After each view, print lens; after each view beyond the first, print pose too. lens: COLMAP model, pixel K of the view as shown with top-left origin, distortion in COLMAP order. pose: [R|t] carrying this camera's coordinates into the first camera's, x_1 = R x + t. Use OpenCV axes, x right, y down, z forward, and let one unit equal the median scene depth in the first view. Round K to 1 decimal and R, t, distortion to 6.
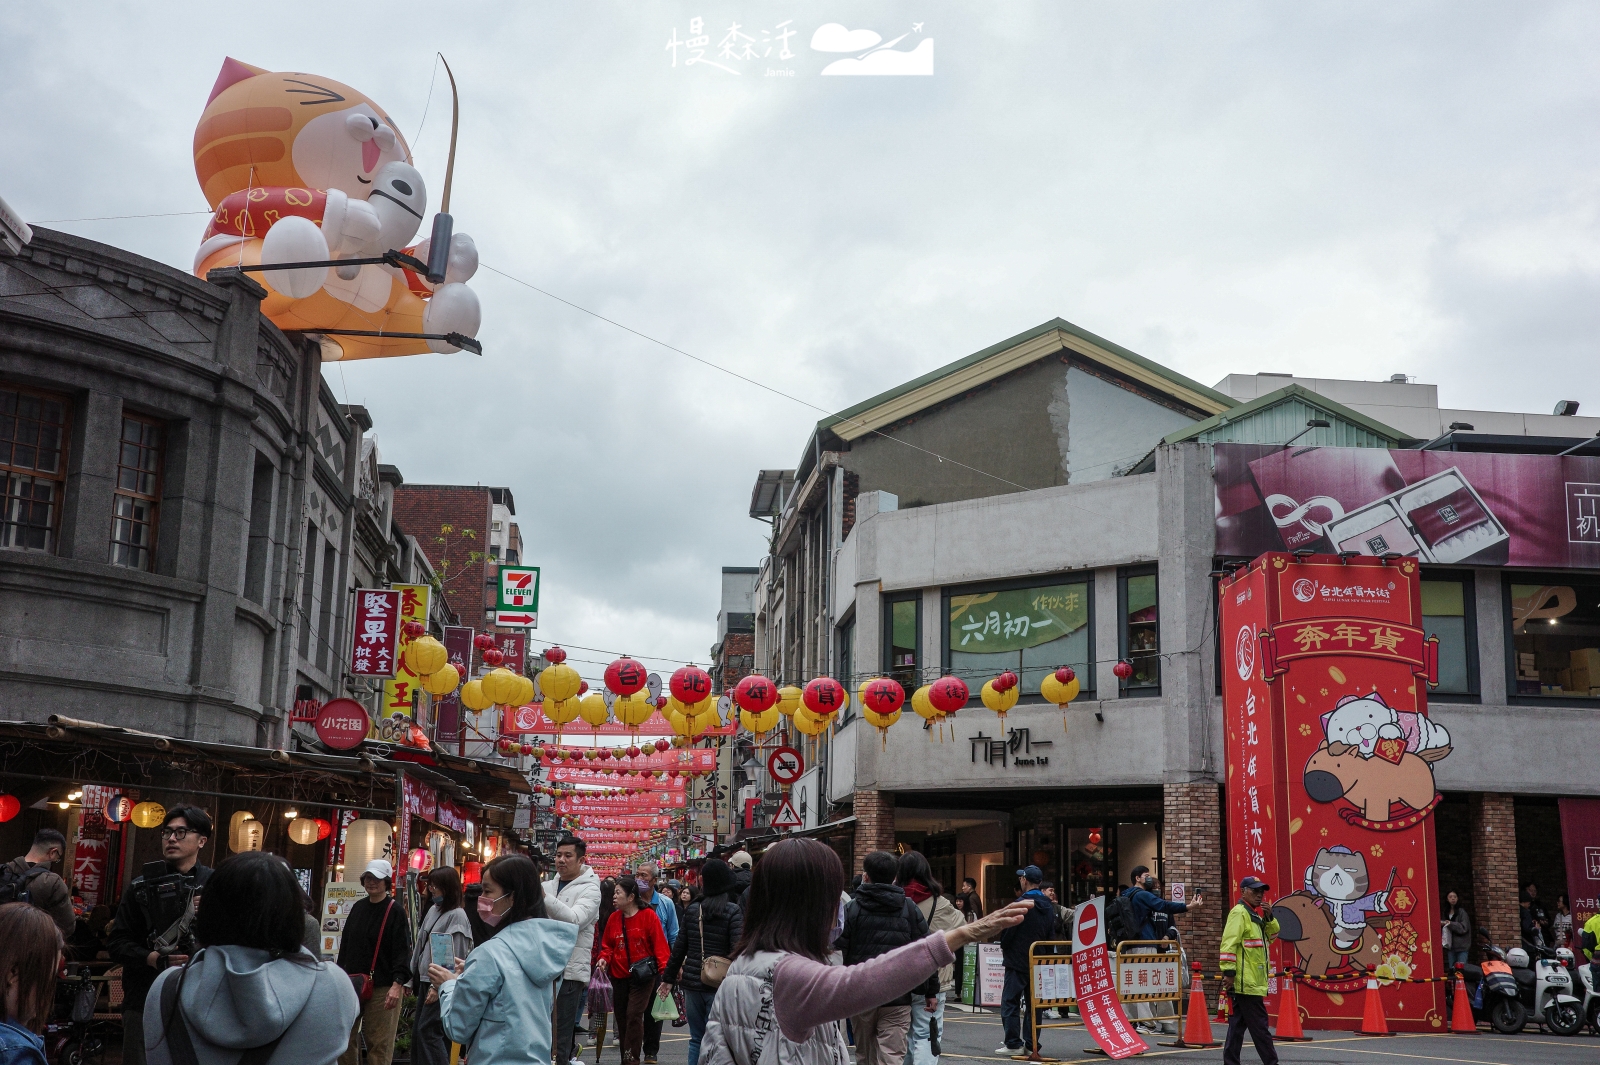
lens RADIAL K [[1759.7, 0, 780.8], [0, 1759.7, 530.9], [0, 0, 1]] dist [0.019793, 0.051561]
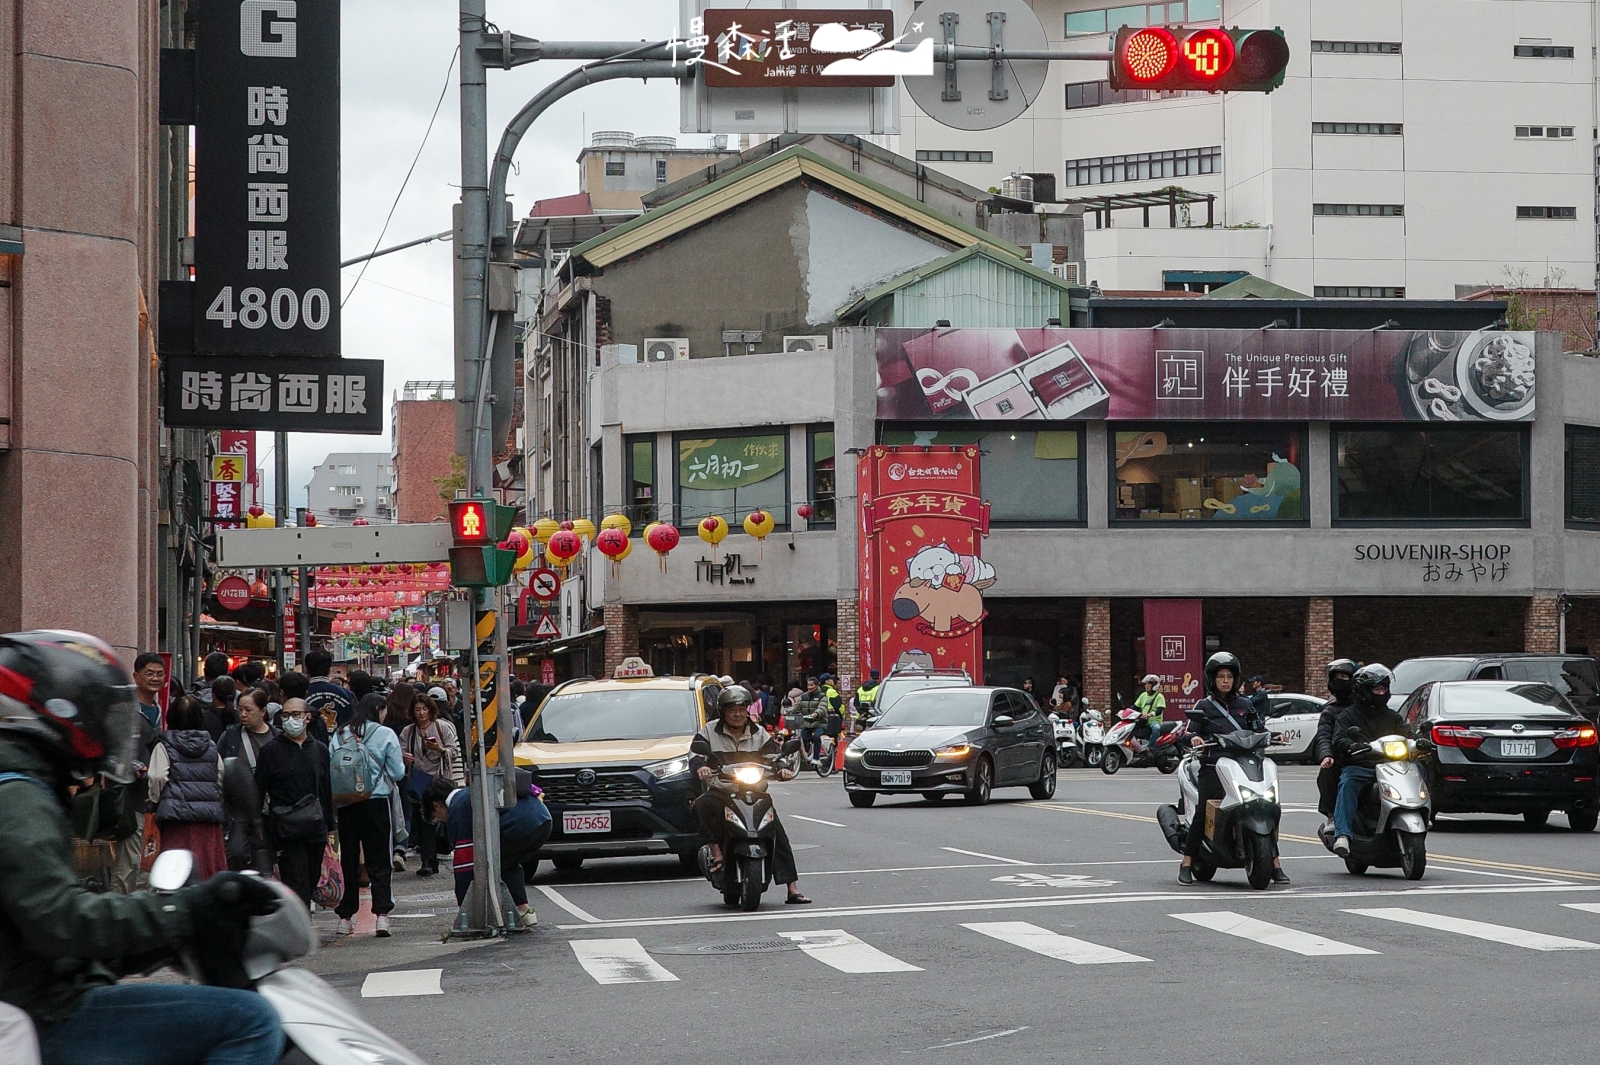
lens RADIAL K [[3214.8, 0, 800.0], [0, 3214.8, 532.5], [0, 0, 1]] dist [0.022061, -0.103468]
pose [[0.997707, -0.029199, 0.061058, 0.047193], [0.019340, 0.987530, 0.156236, -0.253439], [-0.064858, -0.154697, 0.985831, -1.214024]]
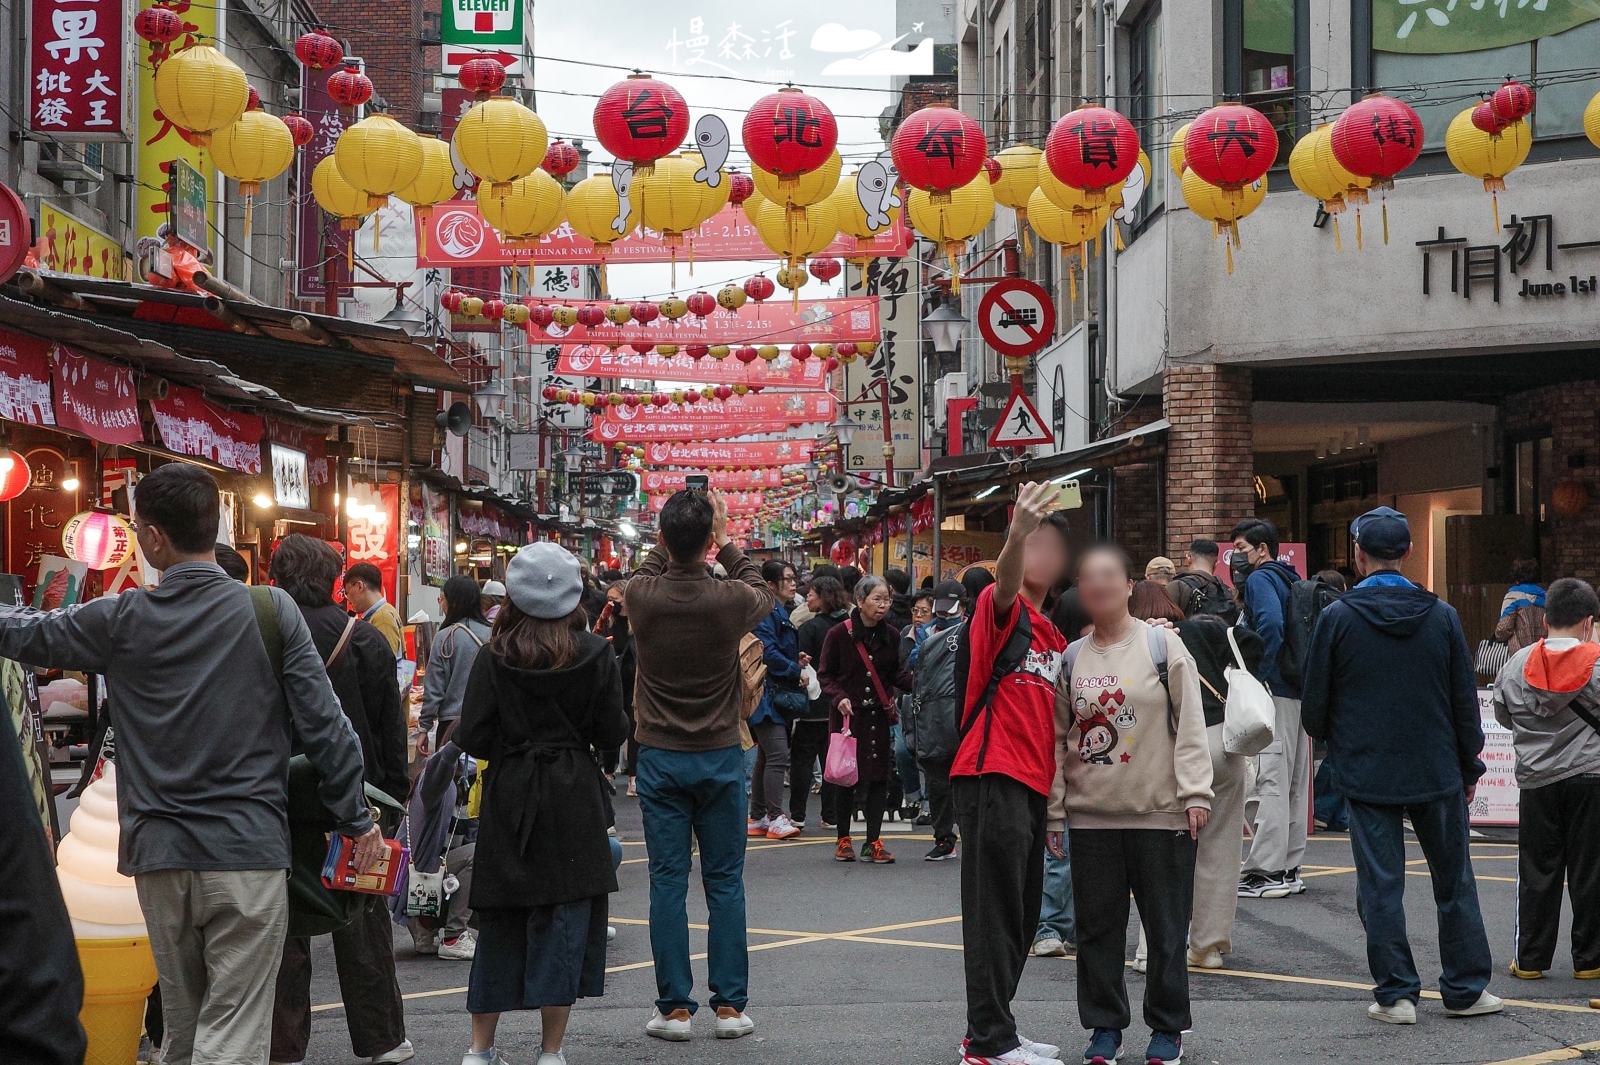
lens RADIAL K [[3214.8, 0, 800.0], [0, 3214.8, 532.5], [0, 0, 1]] dist [0.022061, -0.103468]
pose [[0.997104, -0.025756, -0.071561, 0.005821], [0.038747, 0.981679, 0.186562, 0.031186], [0.065445, -0.188795, 0.979833, 0.167408]]
